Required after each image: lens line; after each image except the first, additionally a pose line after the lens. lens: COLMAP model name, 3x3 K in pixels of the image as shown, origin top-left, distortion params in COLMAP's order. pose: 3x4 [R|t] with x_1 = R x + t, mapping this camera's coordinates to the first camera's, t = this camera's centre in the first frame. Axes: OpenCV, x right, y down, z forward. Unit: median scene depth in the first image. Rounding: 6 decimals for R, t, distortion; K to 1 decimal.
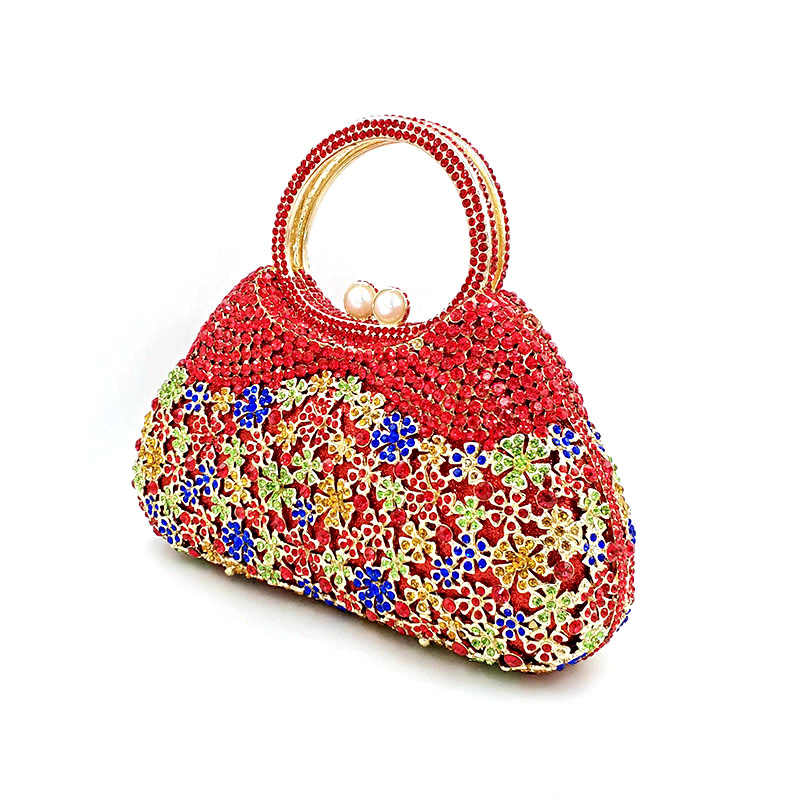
lens RADIAL K [[963.7, 0, 399.2], [0, 963.7, 403.0], [0, 0, 1]] dist [0.001577, 0.000000]
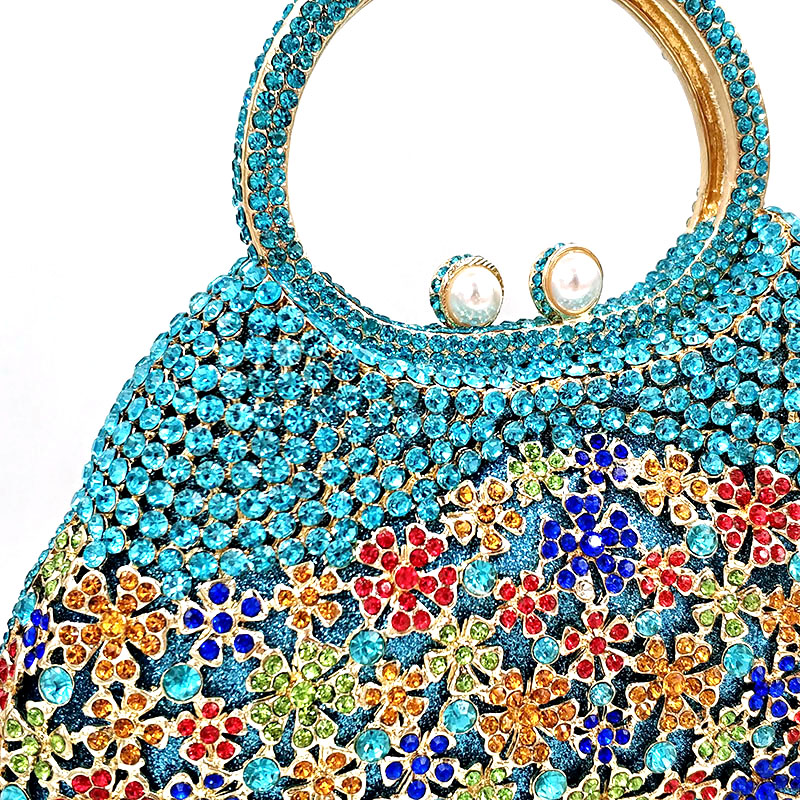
lens RADIAL K [[963.7, 0, 418.0], [0, 963.7, 425.7], [0, 0, 1]] dist [0.001577, 0.000000]
pose [[0.658111, -0.307088, 0.687450, -0.456985], [0.268619, 0.948722, 0.166644, -0.142005], [-0.703373, 0.074991, 0.706854, 0.733106]]
